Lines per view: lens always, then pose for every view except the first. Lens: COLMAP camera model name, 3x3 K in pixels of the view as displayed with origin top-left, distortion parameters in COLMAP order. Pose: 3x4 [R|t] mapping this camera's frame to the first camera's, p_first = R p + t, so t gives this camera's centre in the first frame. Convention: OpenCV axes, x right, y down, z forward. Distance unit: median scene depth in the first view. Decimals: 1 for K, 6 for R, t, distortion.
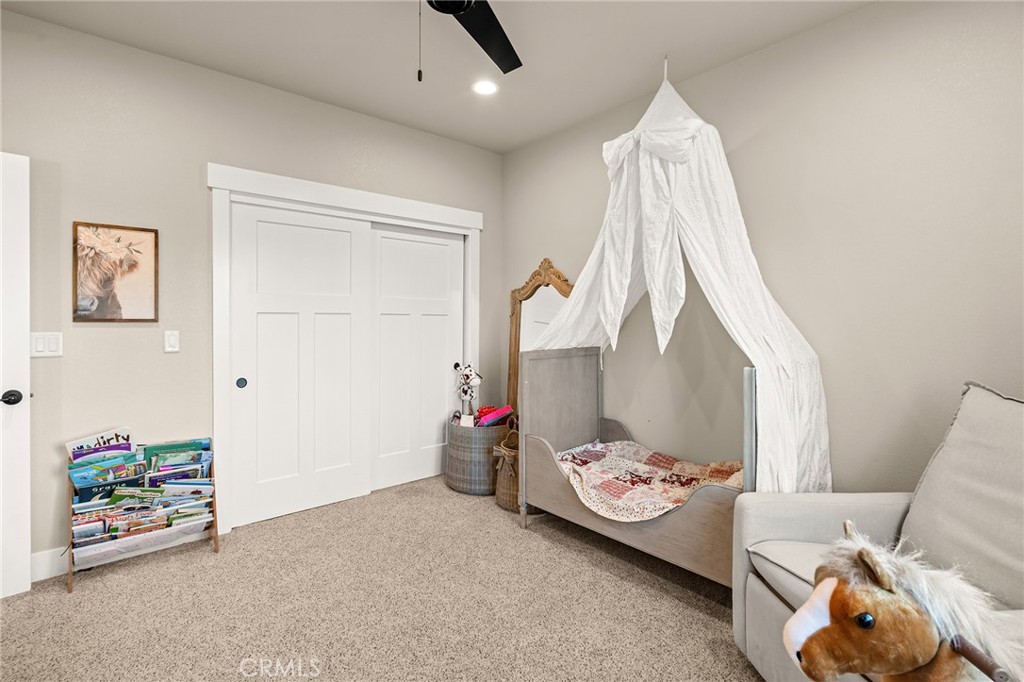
lens RADIAL K [[481.3, 0, 509.1], [0, 481.3, 321.1], [0, 0, 1]] dist [-0.000594, 0.000788]
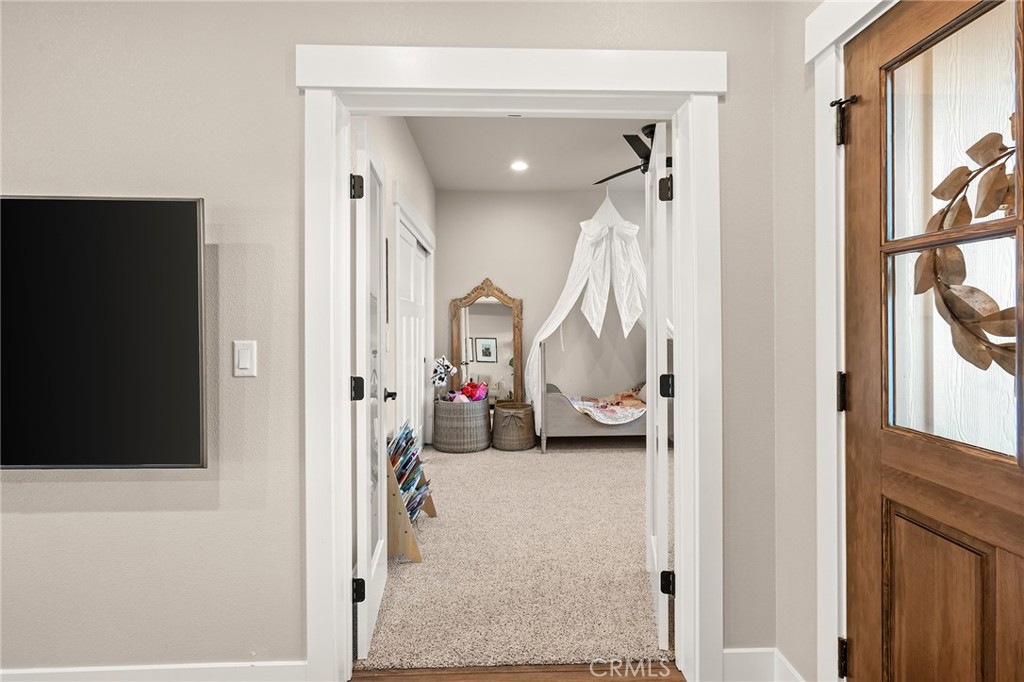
lens RADIAL K [[481.3, 0, 509.1], [0, 481.3, 321.1], [0, 0, 1]] dist [-0.000594, 0.000788]
pose [[0.636889, -0.005619, 0.770935, -1.226790], [0.007288, 0.999973, 0.001267, -0.008205], [-0.770921, 0.004812, 0.636913, 0.077315]]
